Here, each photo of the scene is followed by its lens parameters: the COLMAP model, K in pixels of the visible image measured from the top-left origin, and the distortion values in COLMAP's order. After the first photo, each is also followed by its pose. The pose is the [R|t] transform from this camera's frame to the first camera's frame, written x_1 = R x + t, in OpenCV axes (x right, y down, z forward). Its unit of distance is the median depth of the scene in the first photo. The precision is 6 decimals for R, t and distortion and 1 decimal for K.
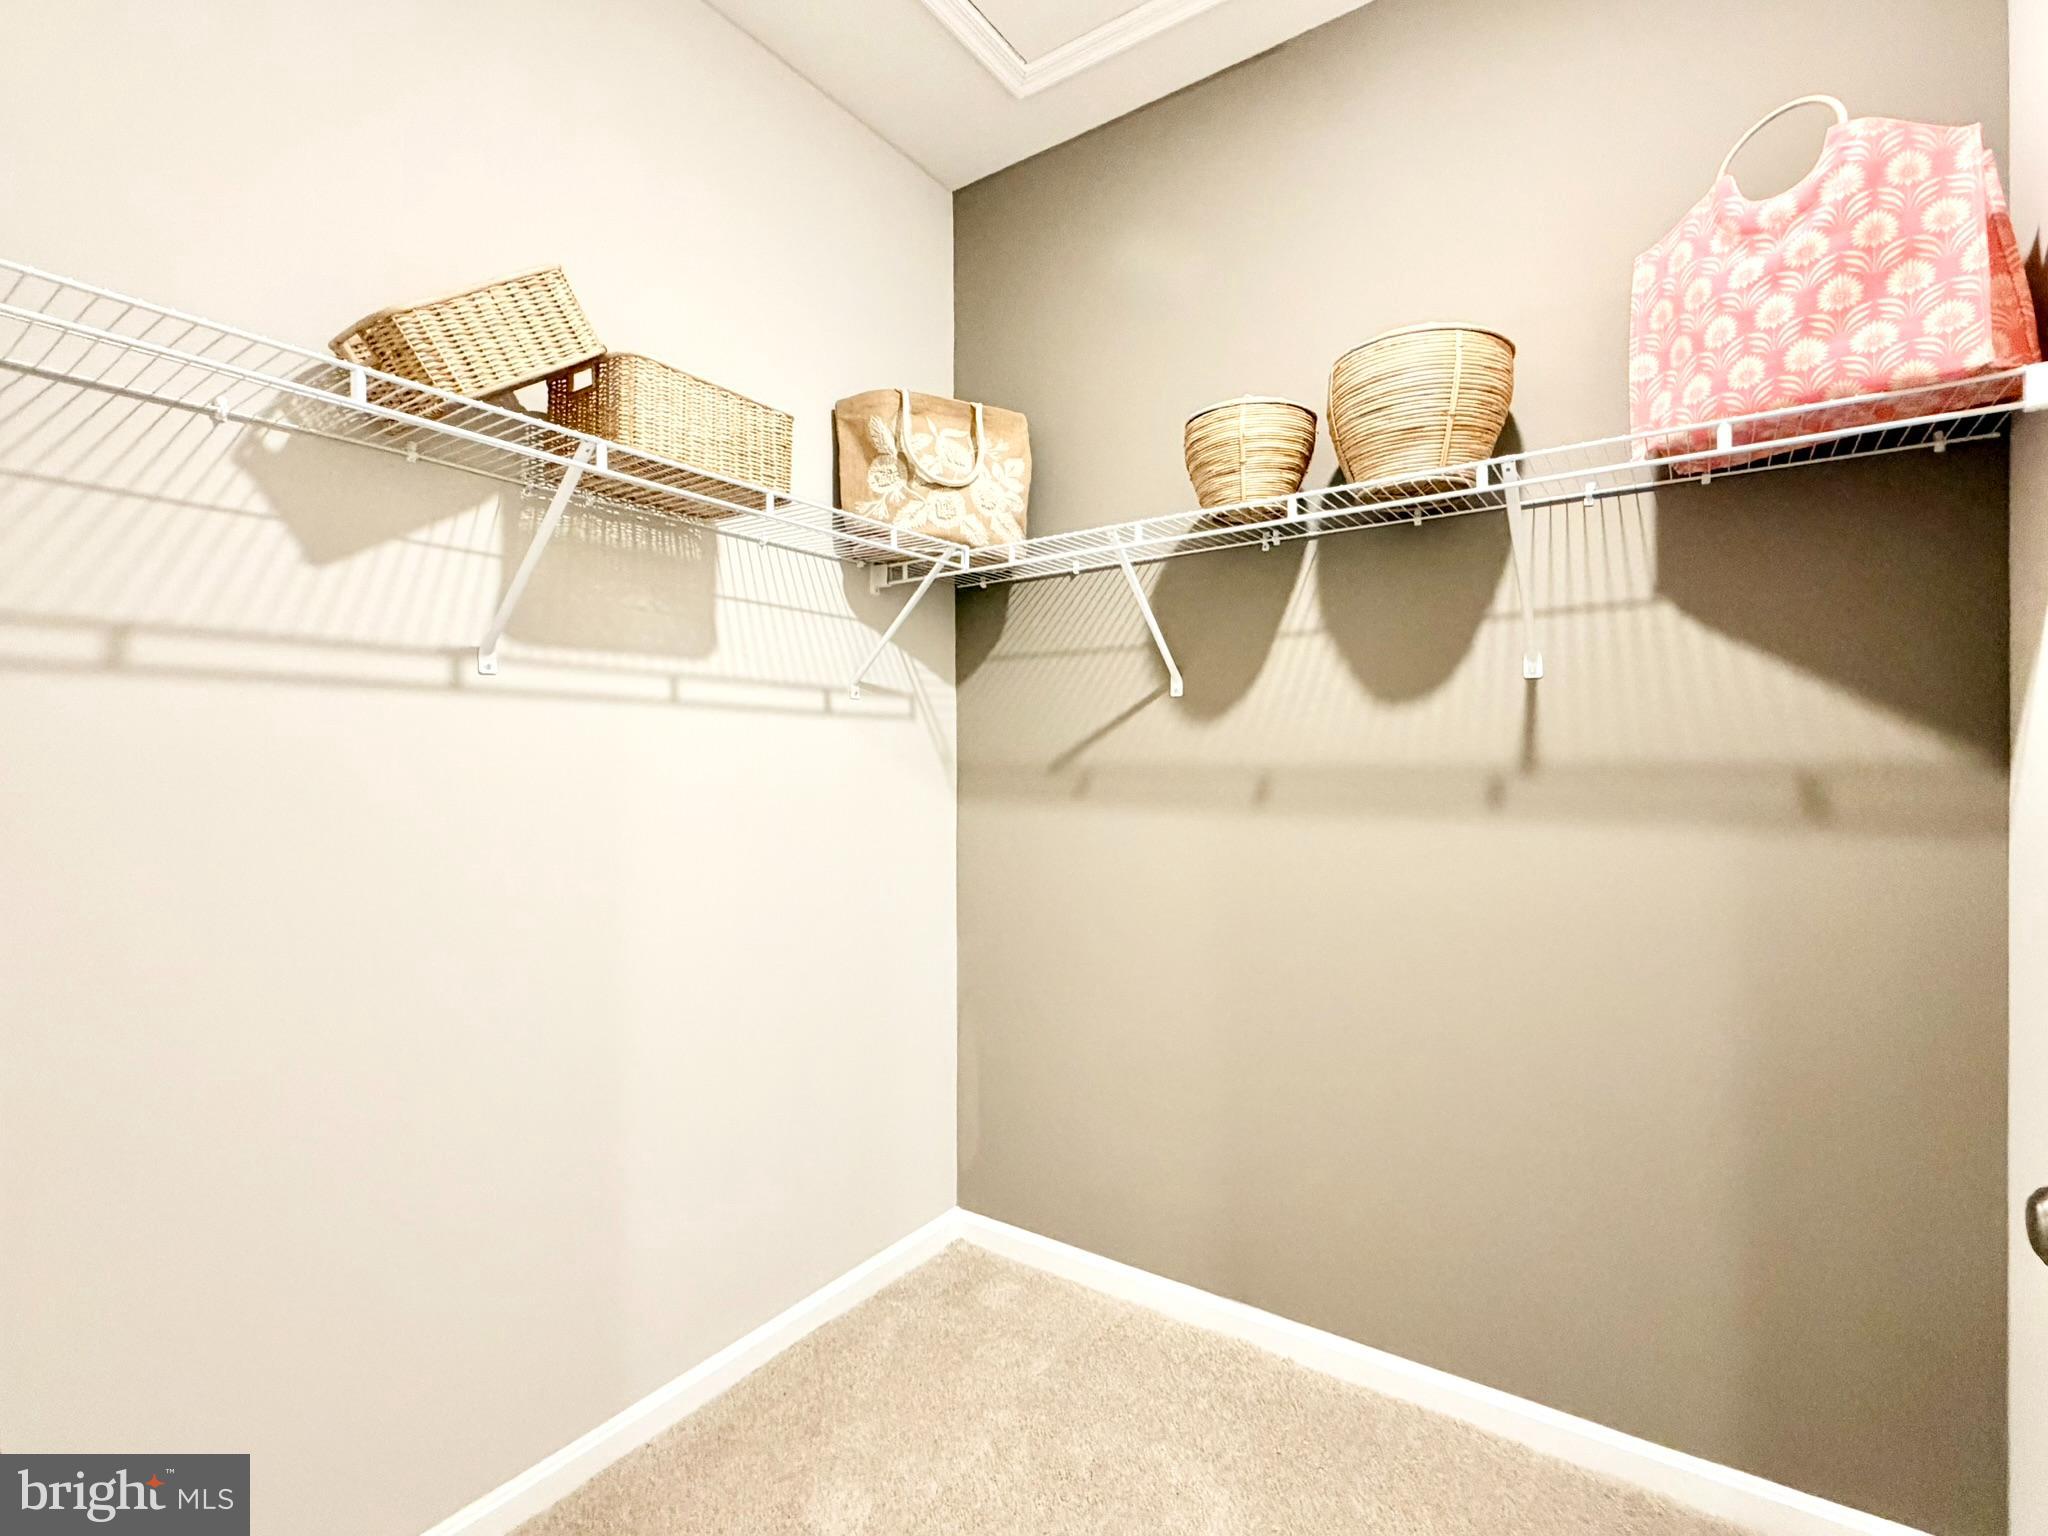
lens RADIAL K [[951.4, 0, 1024.0], [0, 951.4, 768.0], [0, 0, 1]] dist [-0.001176, -0.000379]
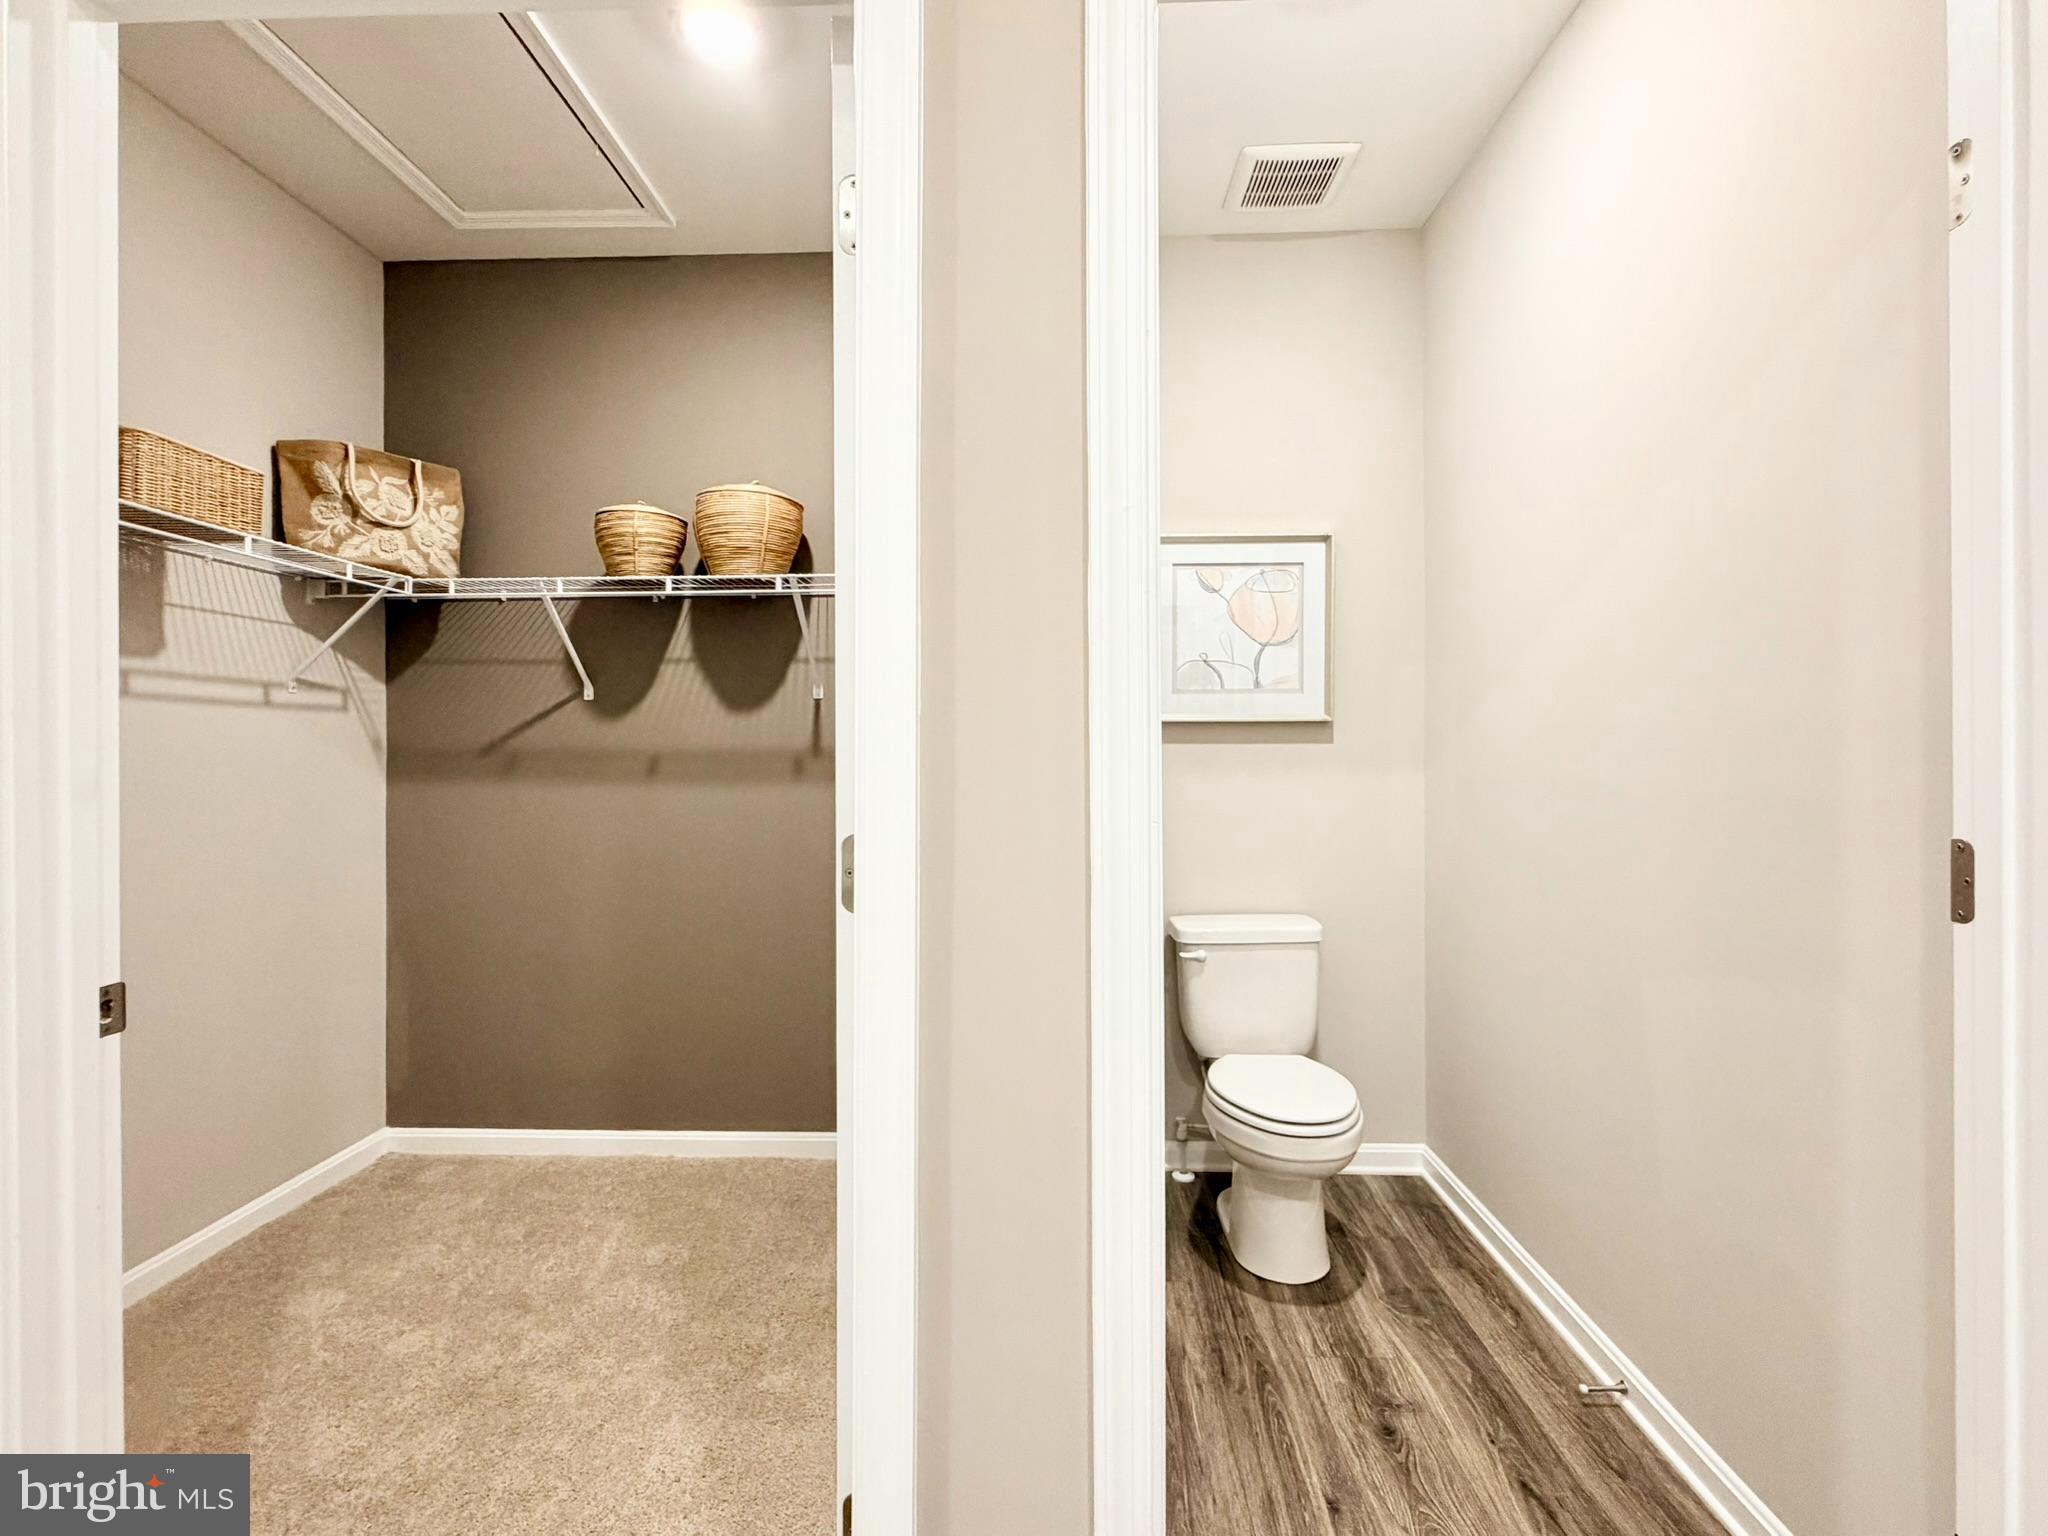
lens RADIAL K [[972.9, 0, 1022.5], [0, 972.9, 753.7], [0, 0, 1]] dist [-0.002915, -0.000383]
pose [[0.836795, 0.001897, 0.547513, -0.083542], [0.000553, 0.999991, -0.004310, 0.008359], [-0.547516, 0.003909, 0.836786, -0.517625]]
